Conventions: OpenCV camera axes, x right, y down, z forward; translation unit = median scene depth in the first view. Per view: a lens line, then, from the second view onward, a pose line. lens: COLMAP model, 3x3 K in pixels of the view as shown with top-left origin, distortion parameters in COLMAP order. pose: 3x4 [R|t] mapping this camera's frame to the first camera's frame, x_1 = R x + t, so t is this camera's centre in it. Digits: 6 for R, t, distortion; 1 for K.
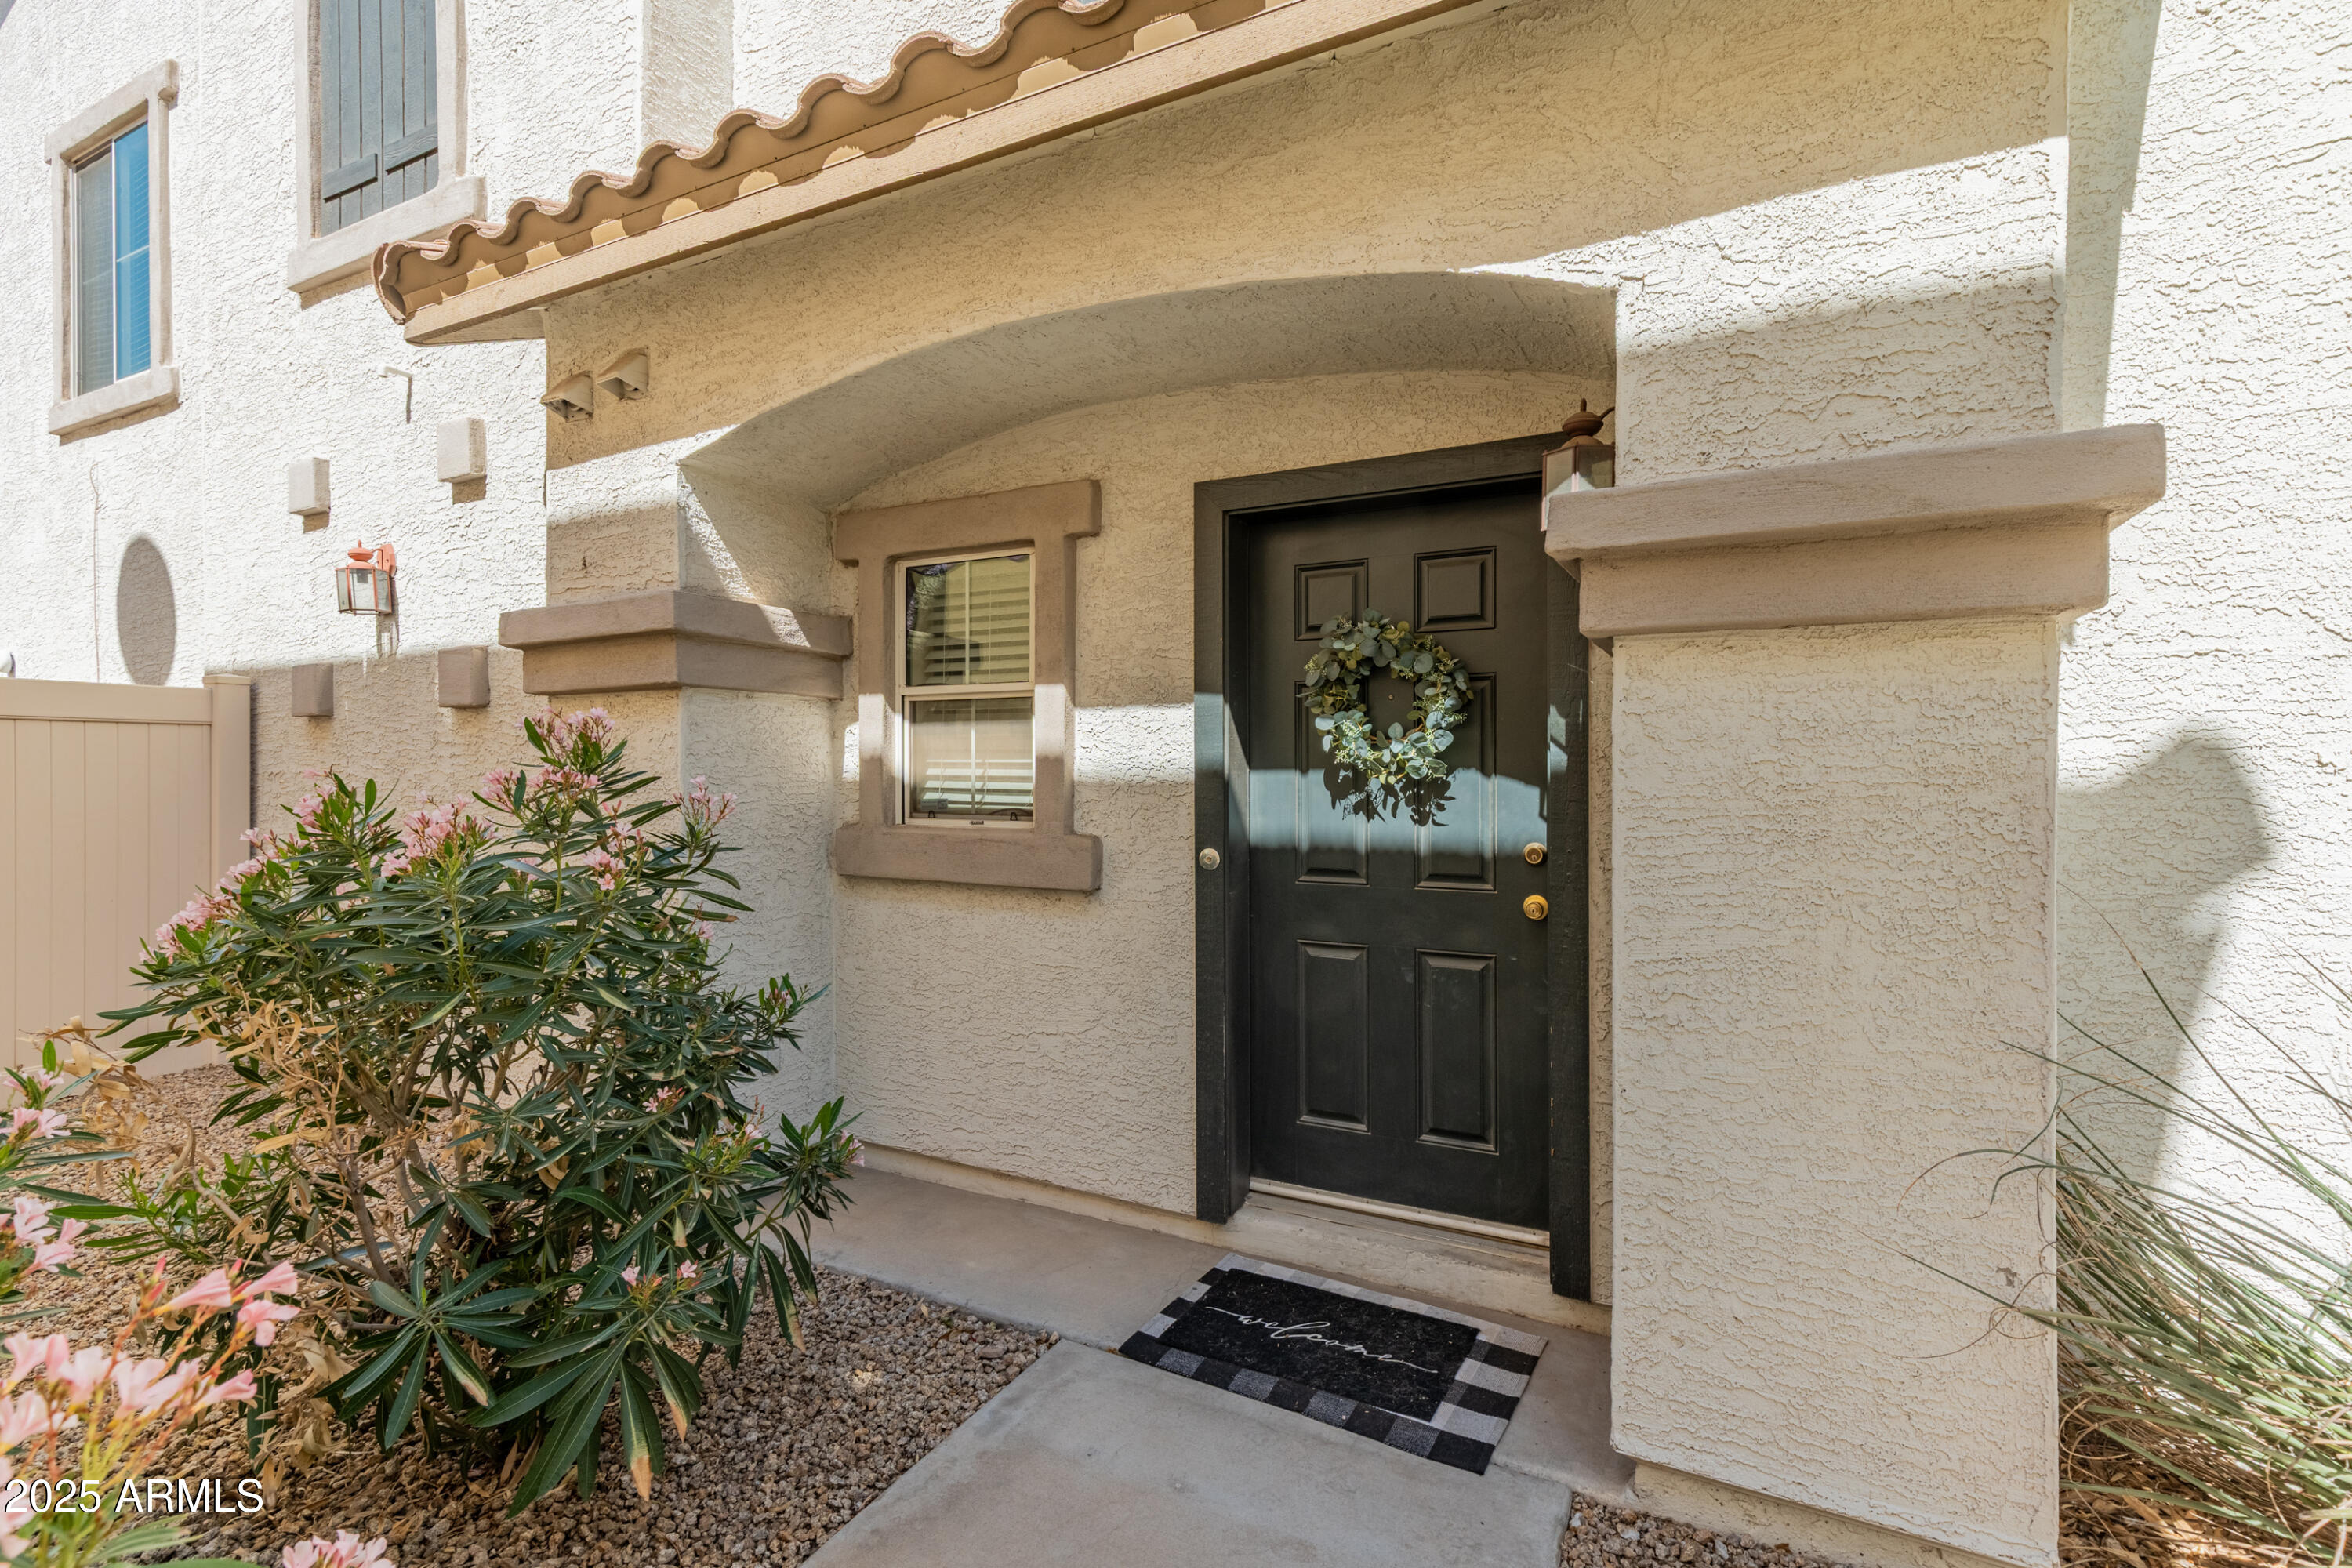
lens RADIAL K [[1111.2, 0, 1180.5], [0, 1111.2, 783.4], [0, 0, 1]] dist [-0.001922, 0.000172]
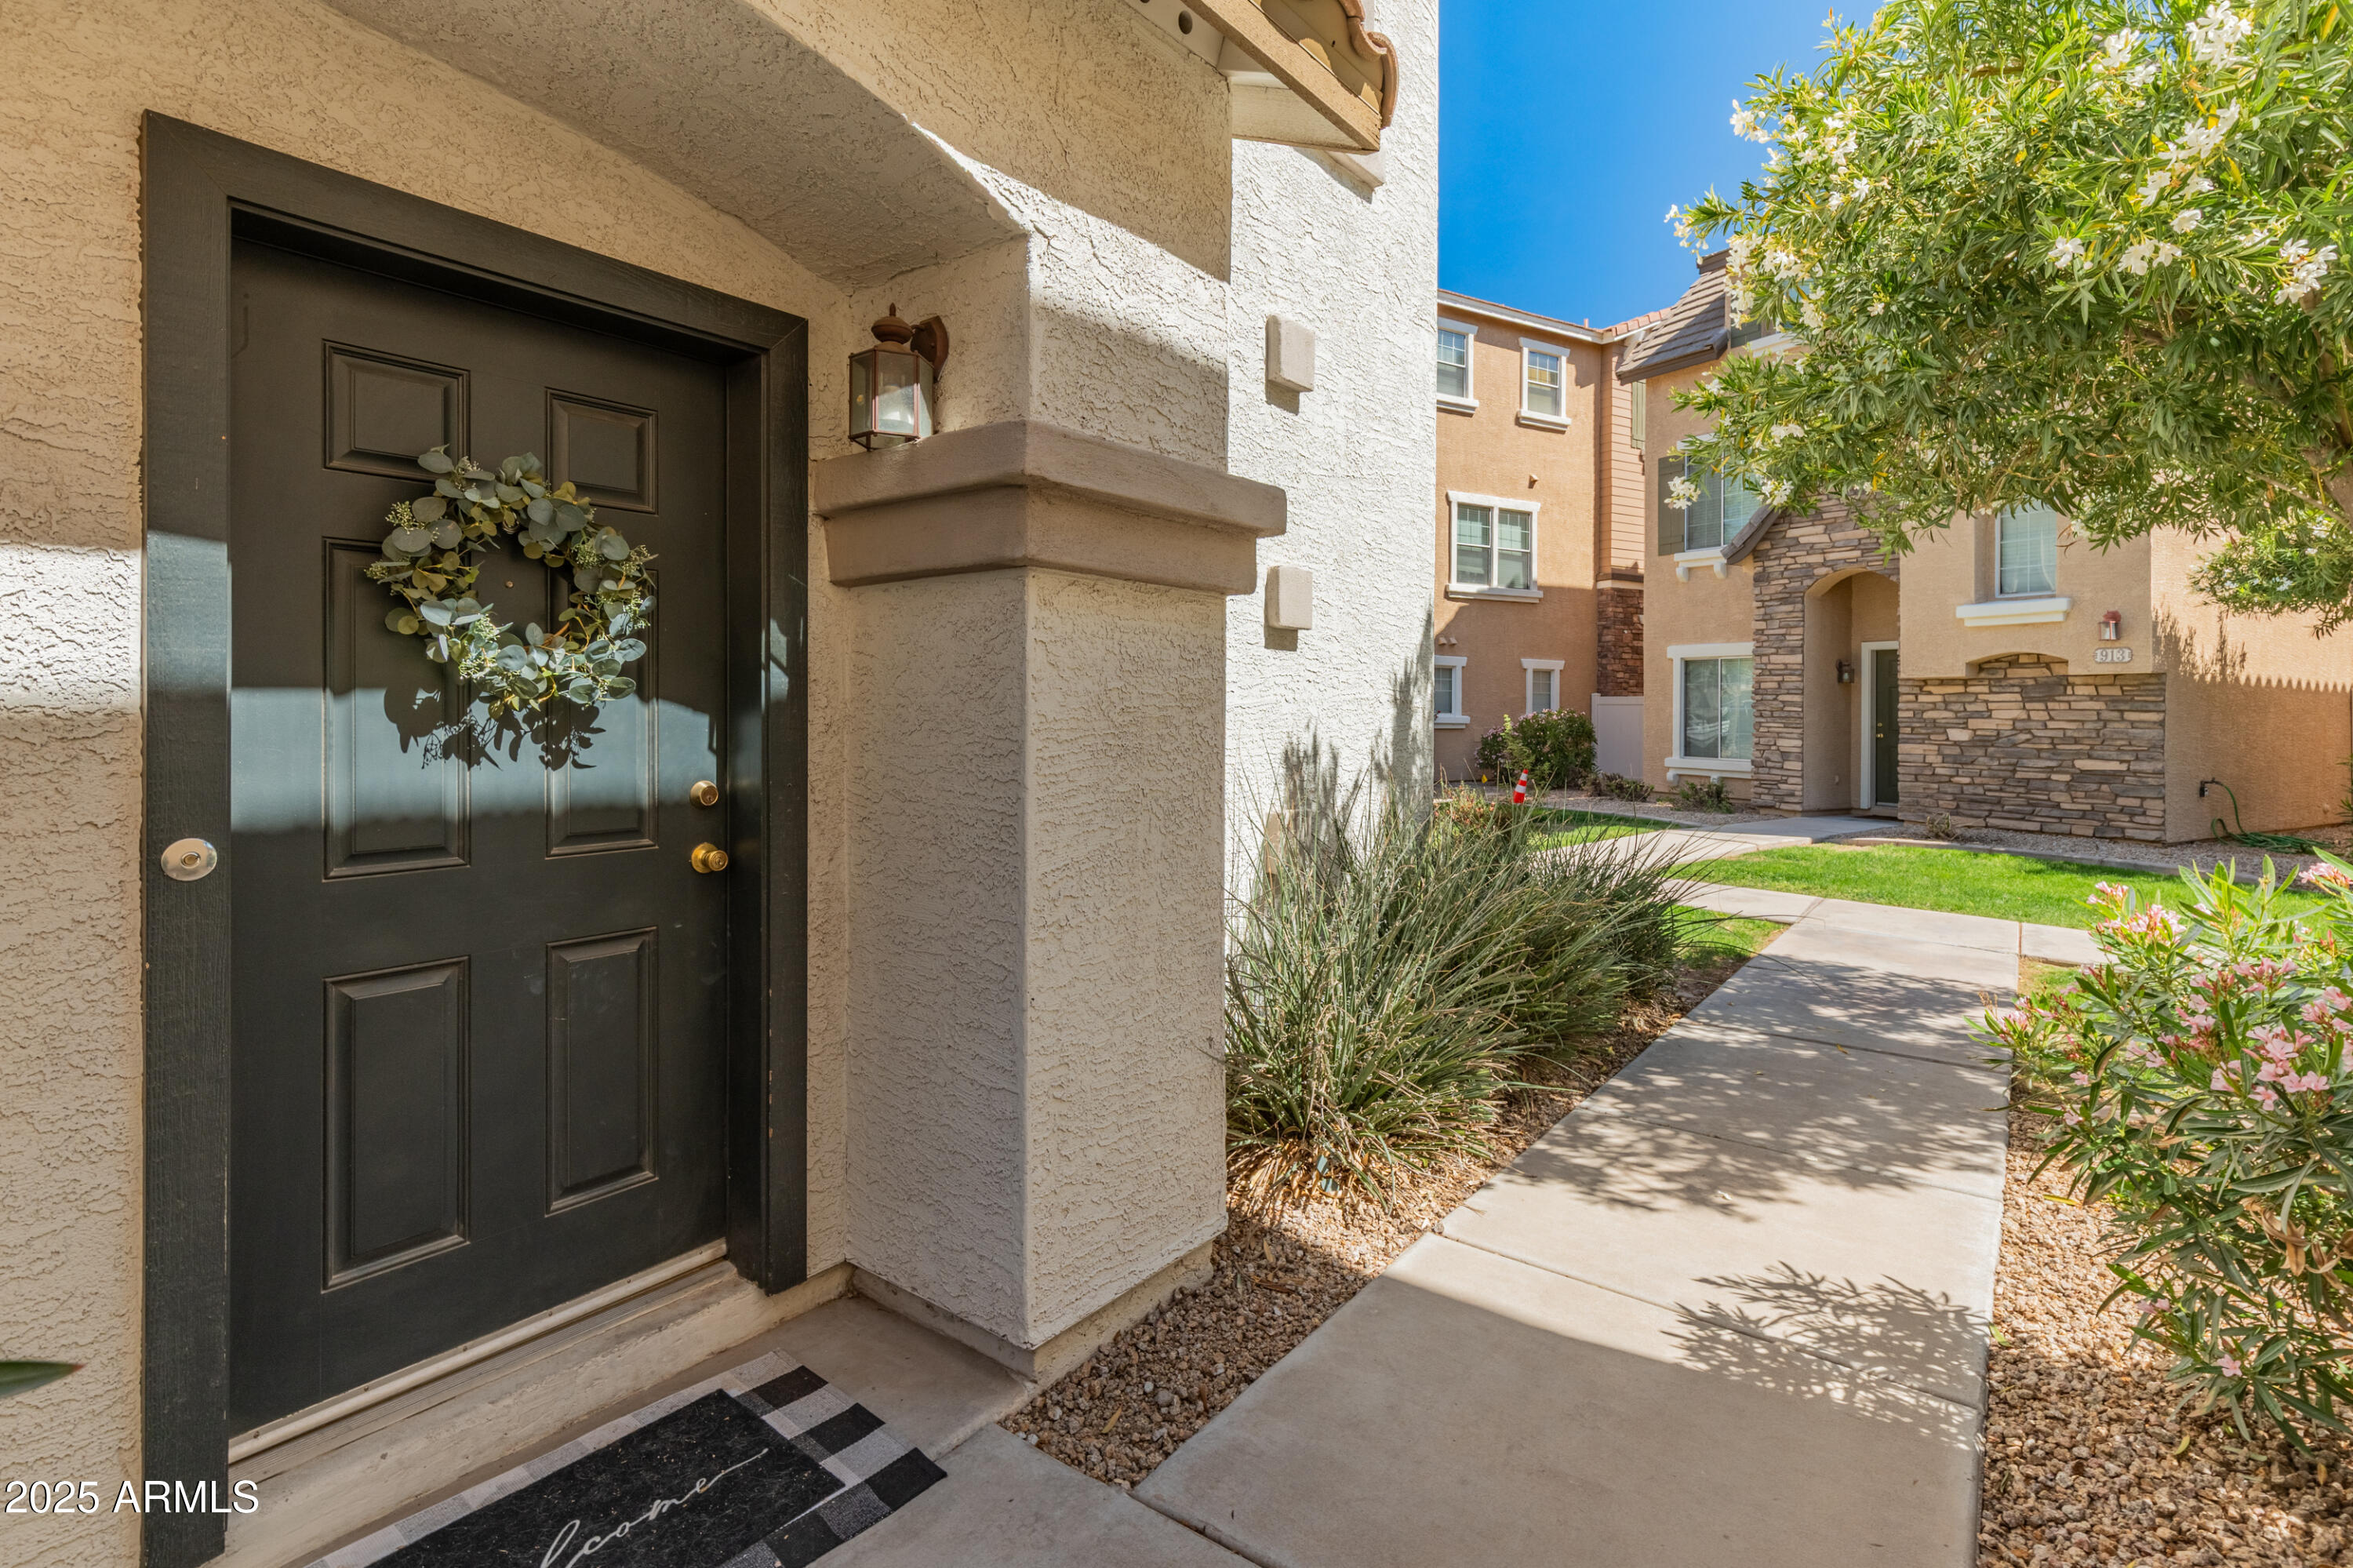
lens RADIAL K [[1111.8, 0, 1235.3], [0, 1111.8, 705.5], [0, 0, 1]] dist [-0.001922, 0.000172]
pose [[0.132200, 0.001378, 0.991222, -0.443408], [0.007924, 0.999966, -0.002447, 0.001919], [-0.991191, 0.008178, 0.132185, 0.482304]]
